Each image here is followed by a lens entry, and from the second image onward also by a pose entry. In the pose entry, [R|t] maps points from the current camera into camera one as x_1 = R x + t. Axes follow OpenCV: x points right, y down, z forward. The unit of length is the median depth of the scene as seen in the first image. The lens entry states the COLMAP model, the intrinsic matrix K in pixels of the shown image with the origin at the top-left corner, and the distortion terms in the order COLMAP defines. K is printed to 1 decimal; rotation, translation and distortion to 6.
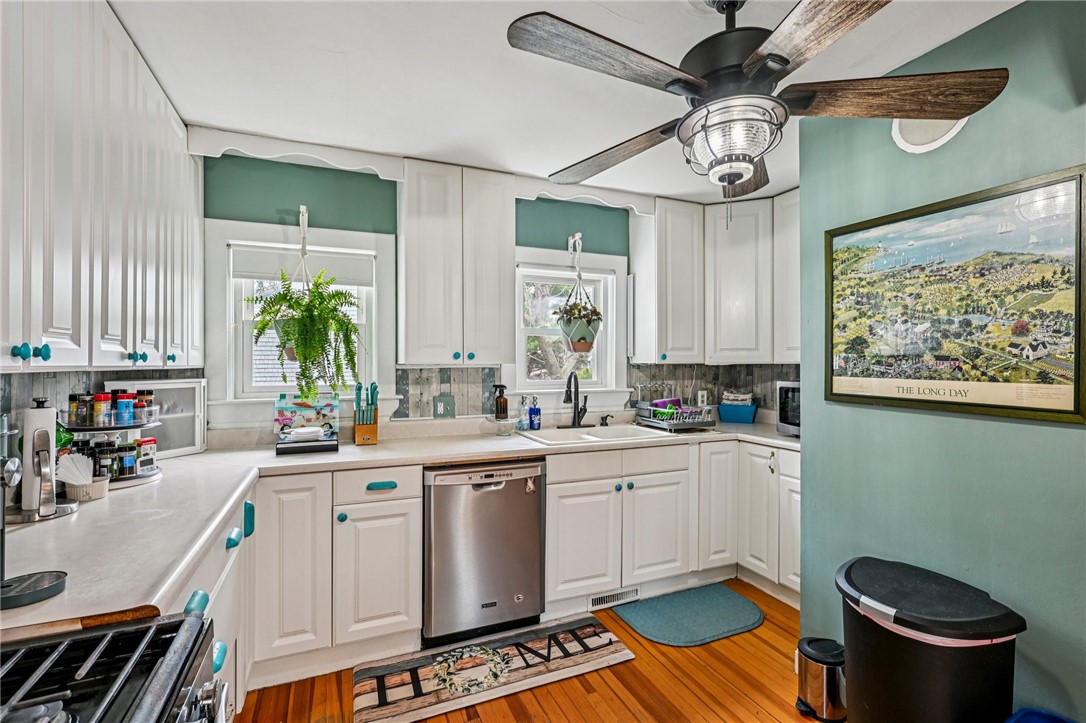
lens RADIAL K [[488.9, 0, 534.1], [0, 488.9, 357.1], [0, 0, 1]] dist [0.002621, -0.000572]
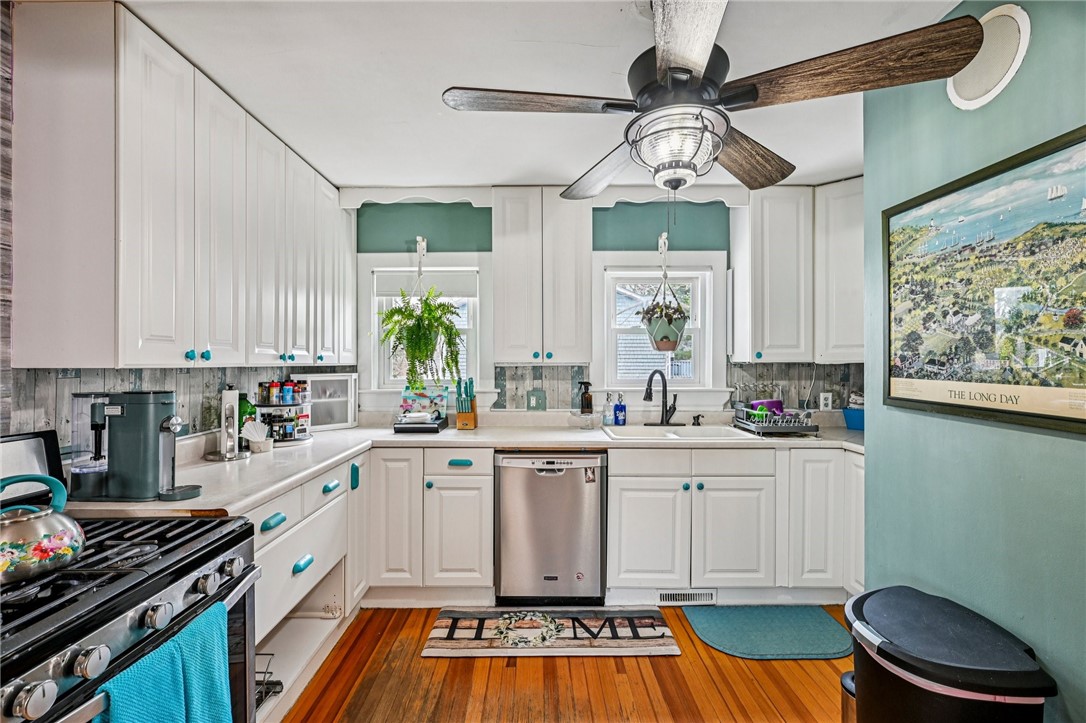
lens RADIAL K [[488.9, 0, 537.3], [0, 488.9, 354.1], [0, 0, 1]] dist [0.002621, -0.000572]
pose [[0.919644, -0.005204, -0.392719, 0.331991], [0.004560, 0.999986, -0.002573, -0.002221], [0.392727, 0.000575, 0.919655, -0.040407]]
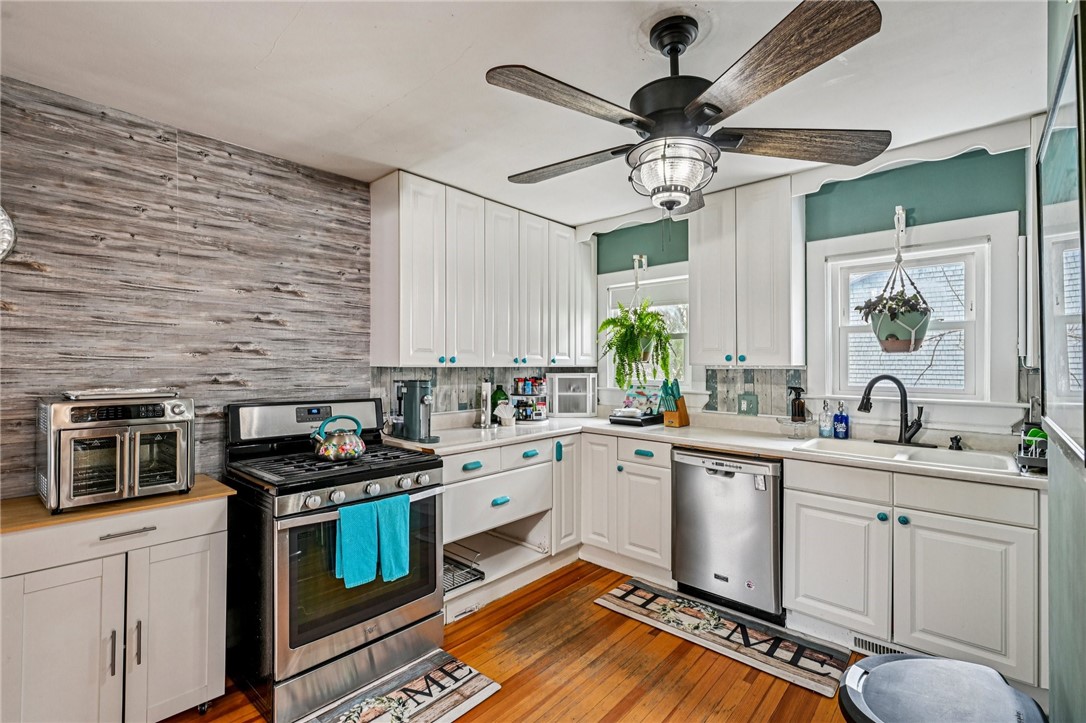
lens RADIAL K [[488.9, 0, 529.6], [0, 488.9, 358.6], [0, 0, 1]] dist [0.002621, -0.000572]
pose [[0.402649, -0.006109, -0.915334, 0.797482], [0.008285, 0.999961, -0.003029, -0.001931], [0.915317, -0.006364, 0.402684, 0.146019]]
